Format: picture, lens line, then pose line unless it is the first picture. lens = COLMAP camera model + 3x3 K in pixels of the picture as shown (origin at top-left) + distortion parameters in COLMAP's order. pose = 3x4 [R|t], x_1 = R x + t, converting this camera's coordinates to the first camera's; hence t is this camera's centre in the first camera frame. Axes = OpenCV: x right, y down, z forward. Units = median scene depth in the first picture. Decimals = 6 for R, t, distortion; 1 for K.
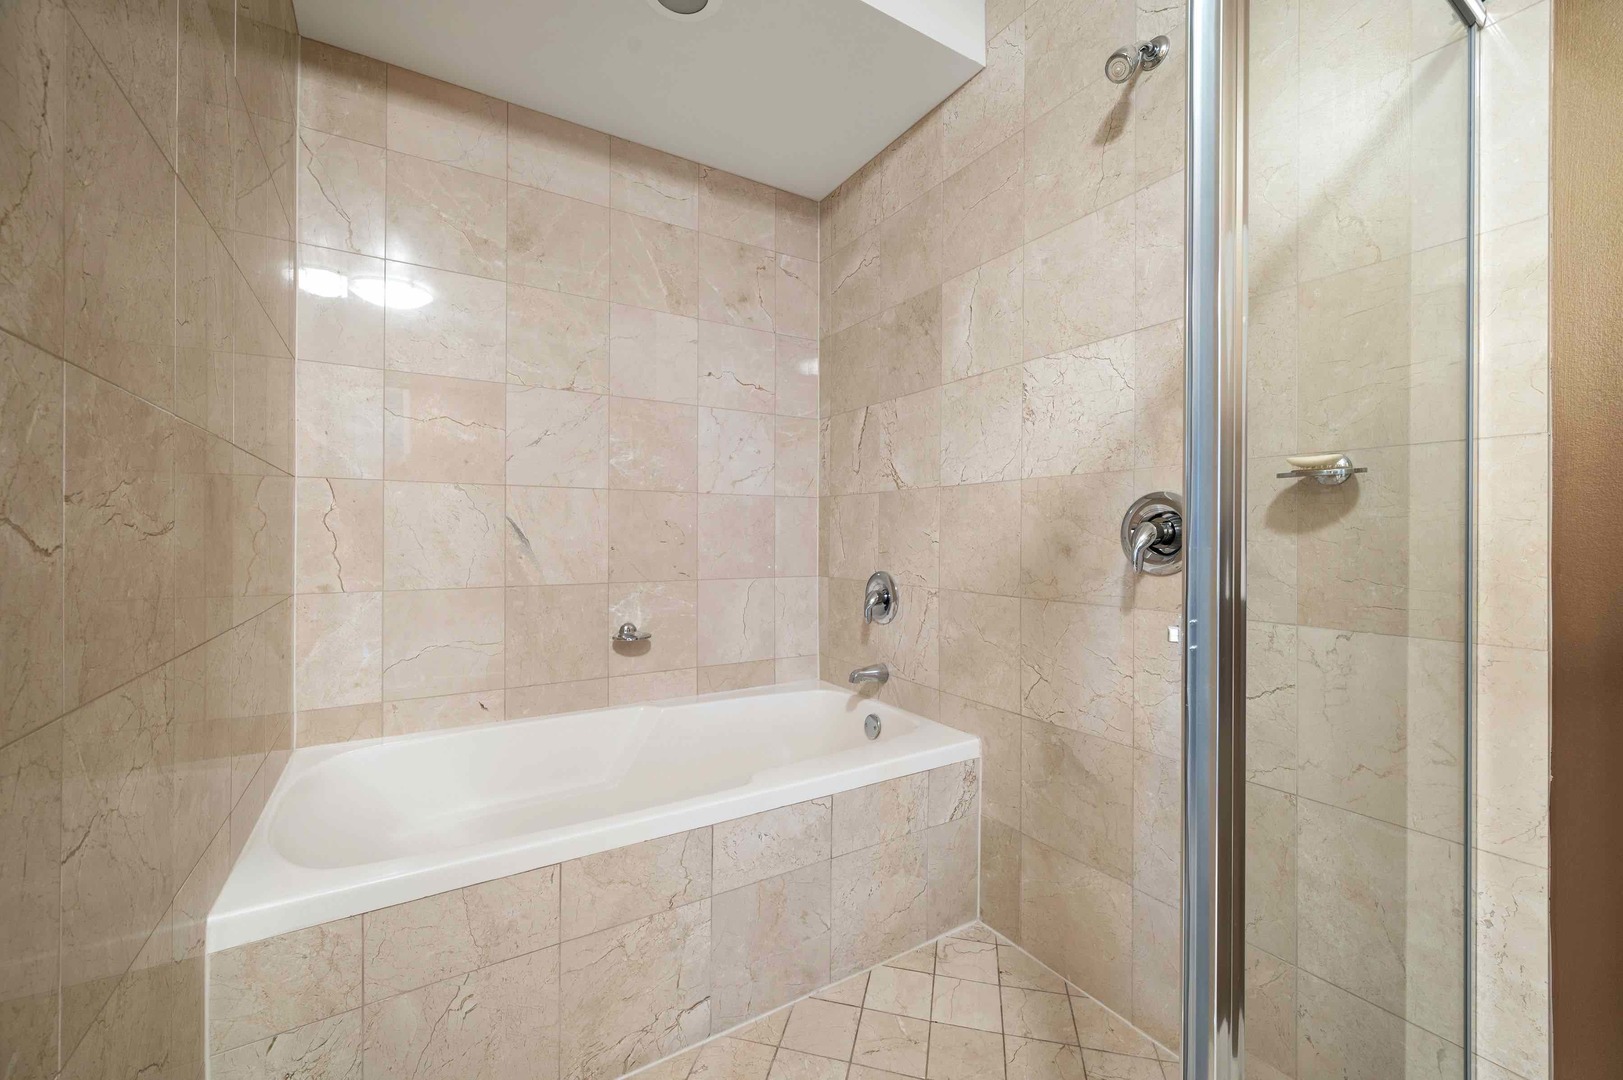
lens RADIAL K [[650.5, 0, 822.3], [0, 650.5, 535.8], [0, 0, 1]] dist [0.001310, 0.000317]
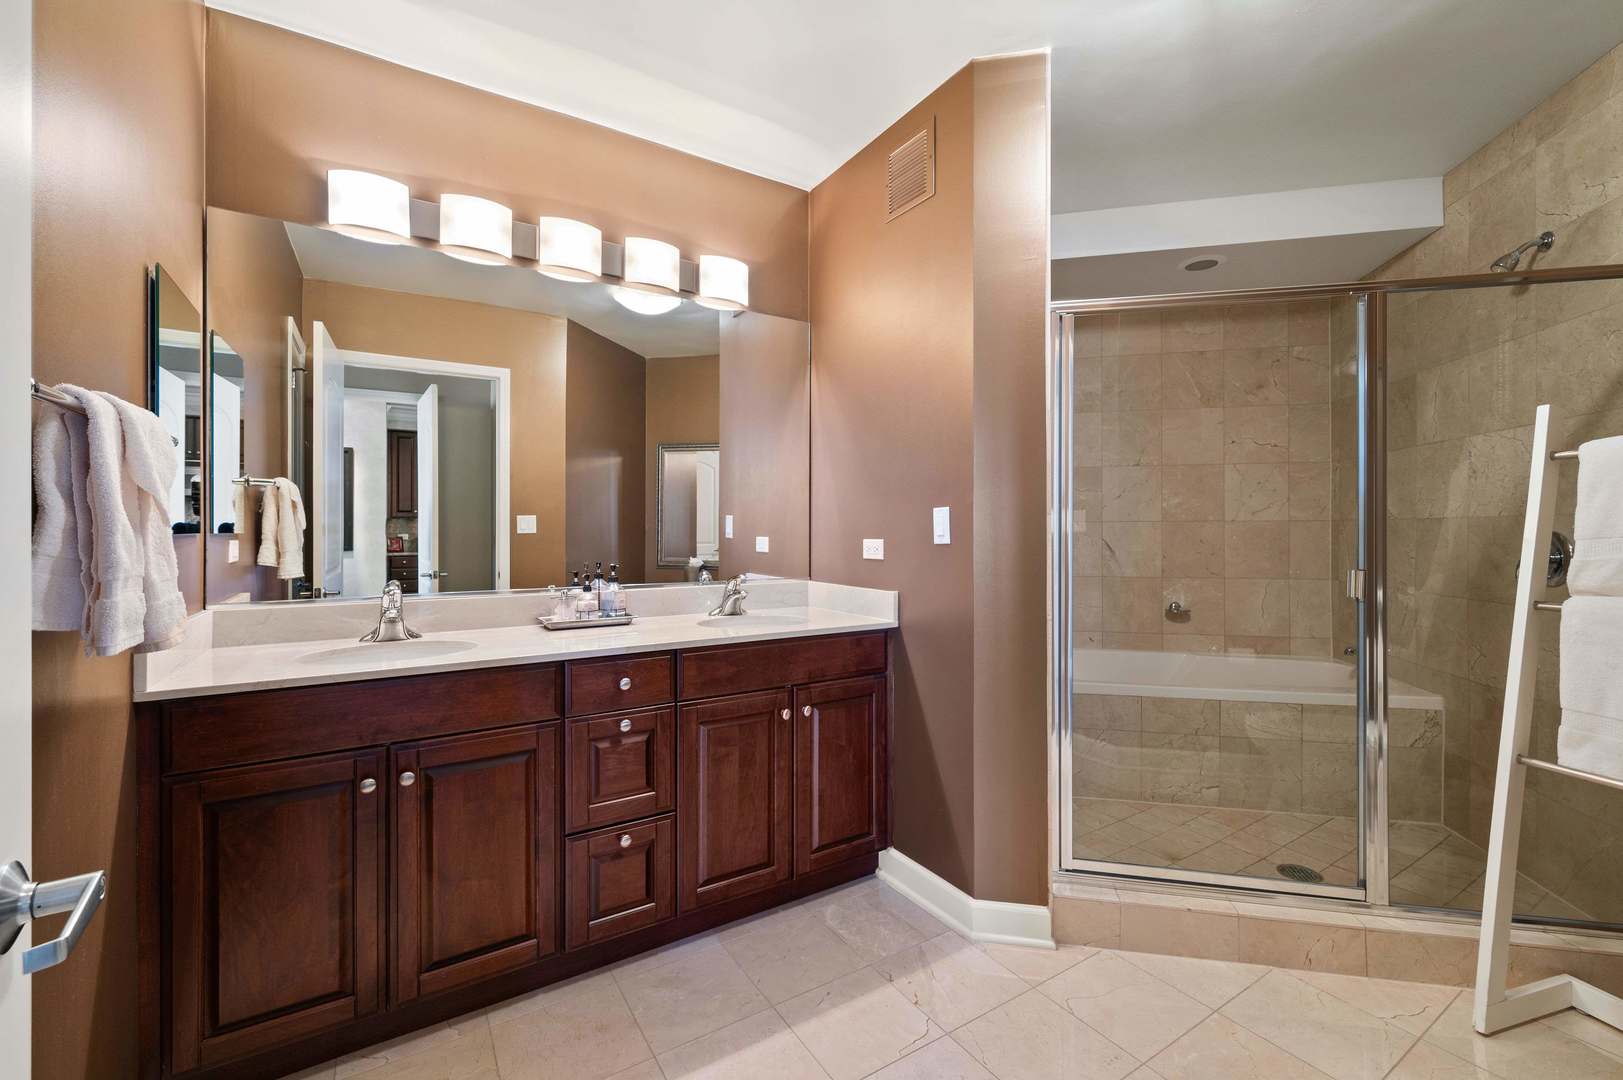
lens RADIAL K [[650.5, 0, 823.0], [0, 650.5, 531.1], [0, 0, 1]] dist [0.001310, 0.000317]
pose [[0.698998, -0.007019, -0.715090, 0.282936], [0.005747, 0.999975, -0.004199, -0.048542], [0.715101, -0.001175, 0.699020, -0.867426]]
